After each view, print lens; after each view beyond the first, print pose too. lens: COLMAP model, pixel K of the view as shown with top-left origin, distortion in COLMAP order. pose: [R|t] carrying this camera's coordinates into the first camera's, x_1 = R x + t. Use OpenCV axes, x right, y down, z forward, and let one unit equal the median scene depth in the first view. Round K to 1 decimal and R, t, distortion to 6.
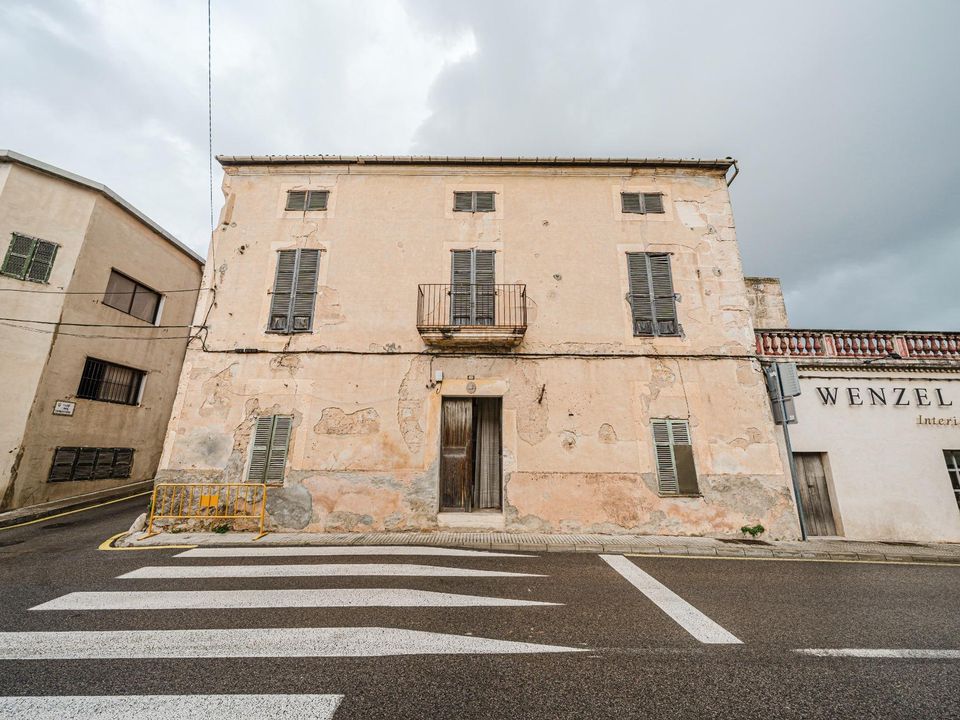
lens RADIAL K [[361.9, 0, 482.0], [0, 361.9, 367.2], [0, 0, 1]] dist [-0.006643, -0.000686]
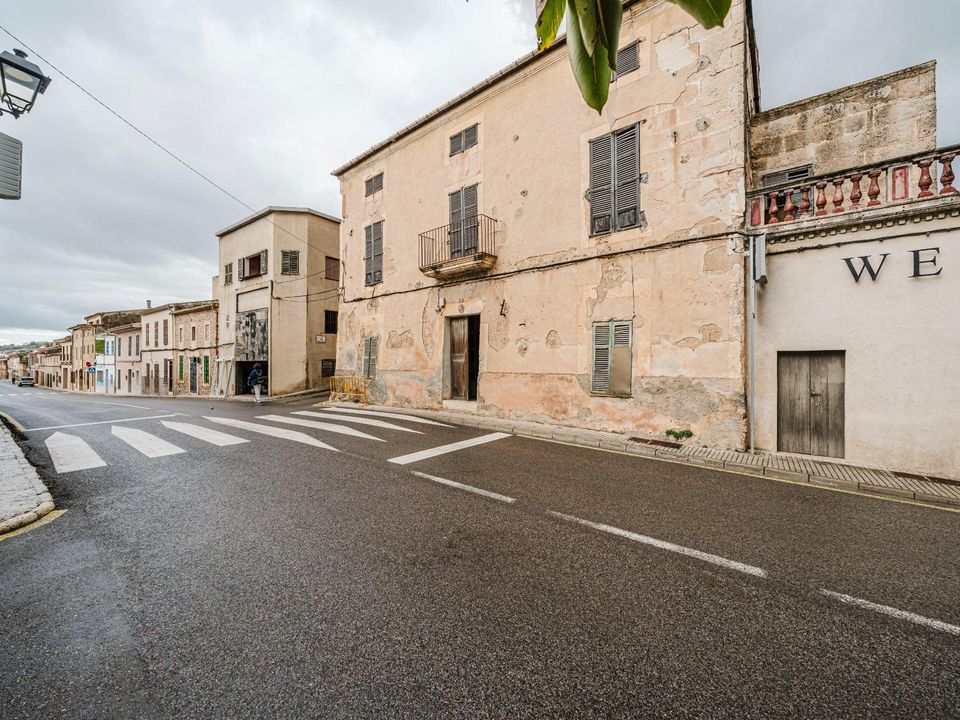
lens RADIAL K [[365.3, 0, 483.8], [0, 365.3, 362.0], [0, 0, 1]] dist [-0.007446, -0.000977]
pose [[0.787880, -0.008960, -0.615764, 0.816024], [0.150449, 0.972397, 0.178351, 0.021150], [0.597169, -0.233160, 0.767480, 0.010427]]
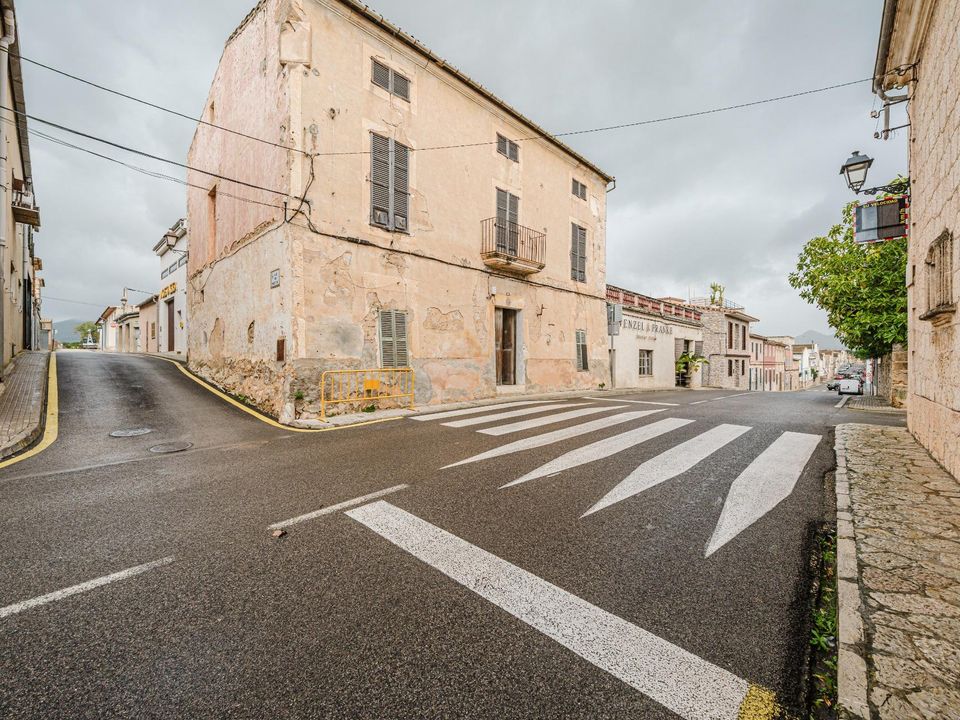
lens RADIAL K [[408.1, 0, 483.6], [0, 408.1, 358.8], [0, 0, 1]] dist [-0.012134, -0.000054]
pose [[0.692985, -0.003939, 0.720941, -1.228518], [-0.173970, 0.969521, 0.172521, 0.014887], [-0.699647, -0.244977, 0.671178, -0.055423]]
